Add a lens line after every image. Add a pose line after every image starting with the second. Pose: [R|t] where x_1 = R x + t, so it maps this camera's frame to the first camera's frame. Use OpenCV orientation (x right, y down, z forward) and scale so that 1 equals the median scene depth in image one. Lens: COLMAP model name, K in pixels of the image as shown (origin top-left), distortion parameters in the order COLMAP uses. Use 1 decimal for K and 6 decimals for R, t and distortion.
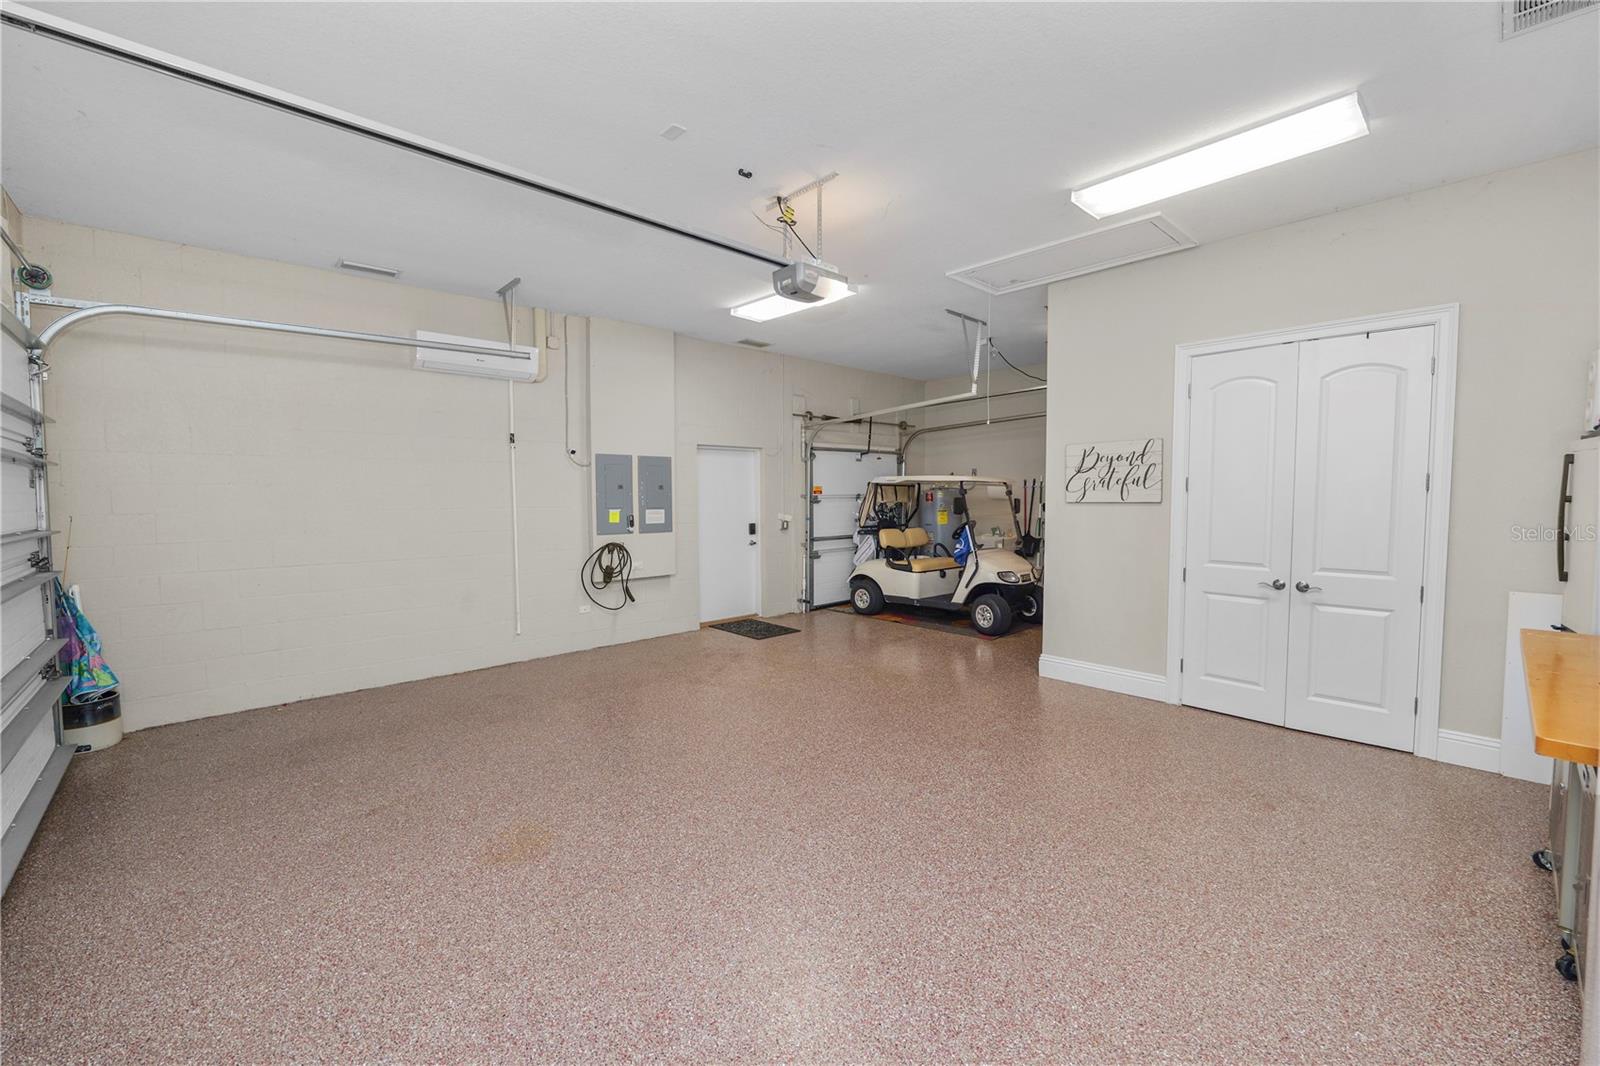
lens RADIAL K [[651.8, 0, 795.4], [0, 651.8, 531.8], [0, 0, 1]] dist [0.000989, 0.000027]
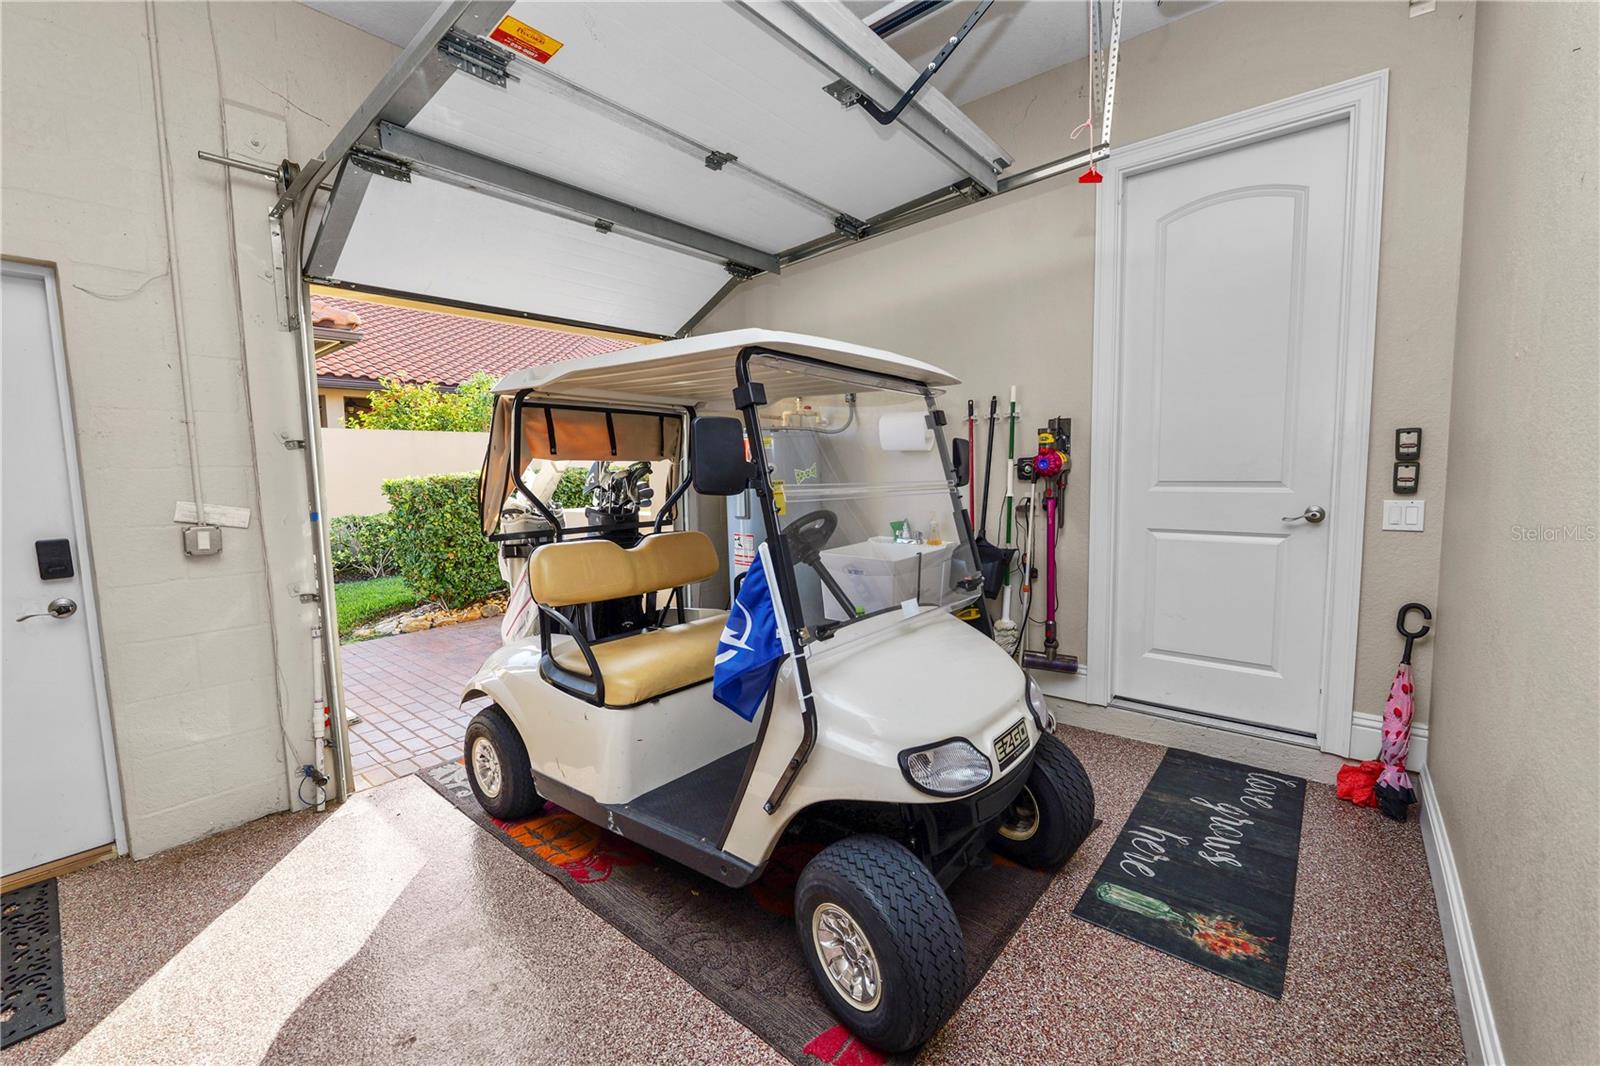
lens RADIAL K [[651.8, 0, 801.2], [0, 651.8, 531.4], [0, 0, 1]] dist [0.000989, 0.000027]
pose [[0.991313, -0.029919, 0.128072, 0.224771], [0.025428, 0.999008, 0.036560, -0.019413], [-0.129039, -0.032986, 0.991091, 0.705414]]
